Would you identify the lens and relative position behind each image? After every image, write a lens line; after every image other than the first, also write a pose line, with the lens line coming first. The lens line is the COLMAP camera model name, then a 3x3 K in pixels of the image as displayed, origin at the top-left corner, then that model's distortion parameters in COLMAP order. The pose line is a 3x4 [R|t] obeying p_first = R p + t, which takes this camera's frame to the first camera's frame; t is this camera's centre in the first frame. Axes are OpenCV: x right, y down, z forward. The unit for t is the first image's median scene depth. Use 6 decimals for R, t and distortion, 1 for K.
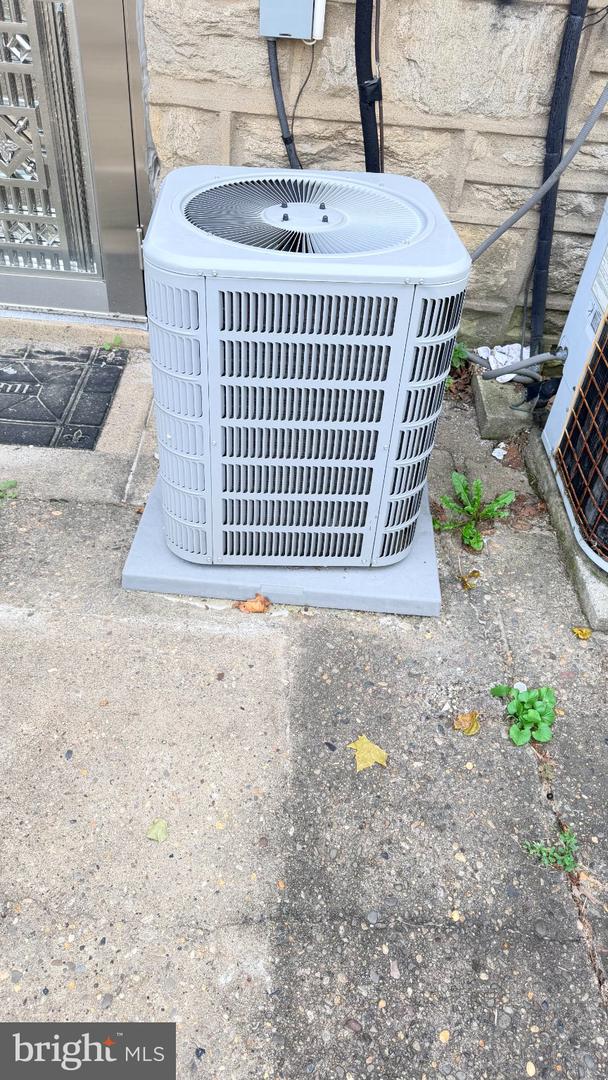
lens RADIAL K [[784.3, 0, 301.2], [0, 784.3, 545.0], [0, 0, 1]] dist [0.014371, 0.000298]
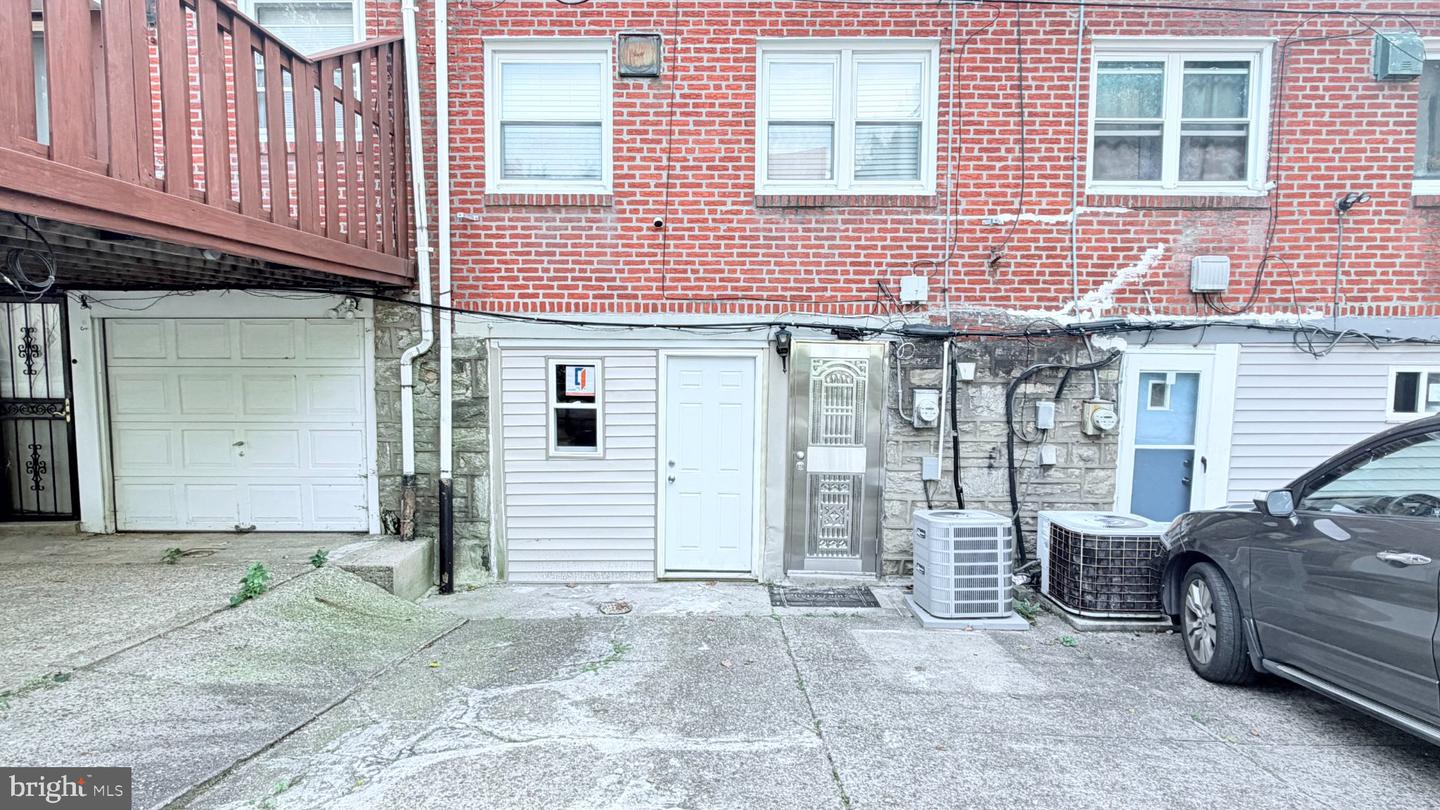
lens RADIAL K [[760.6, 0, 714.9], [0, 760.6, 405.4], [0, 0, 1]] dist [0.000817, 0.000202]
pose [[0.998144, -0.060822, 0.002879, -0.867844], [0.047958, 0.756138, -0.652653, 1.132903], [0.037519, 0.651580, 0.757651, -1.618138]]
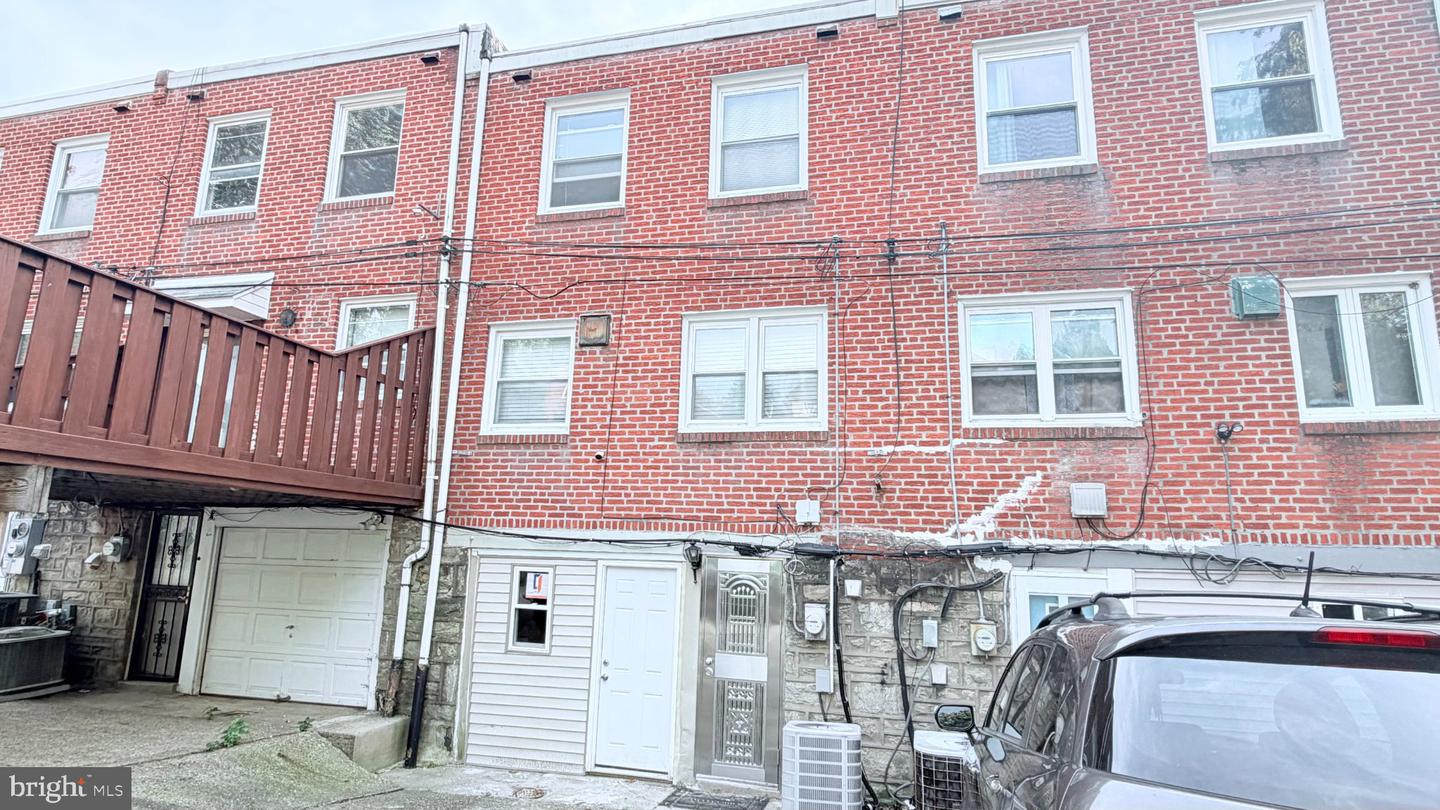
lens RADIAL K [[760.6, 0, 713.0], [0, 760.6, 408.5], [0, 0, 1]] dist [0.000817, 0.000202]
pose [[0.971478, -0.081175, -0.222803, 0.342950], [-0.141397, 0.555972, -0.819086, 1.448036], [0.190362, 0.827228, 0.528637, -1.868629]]
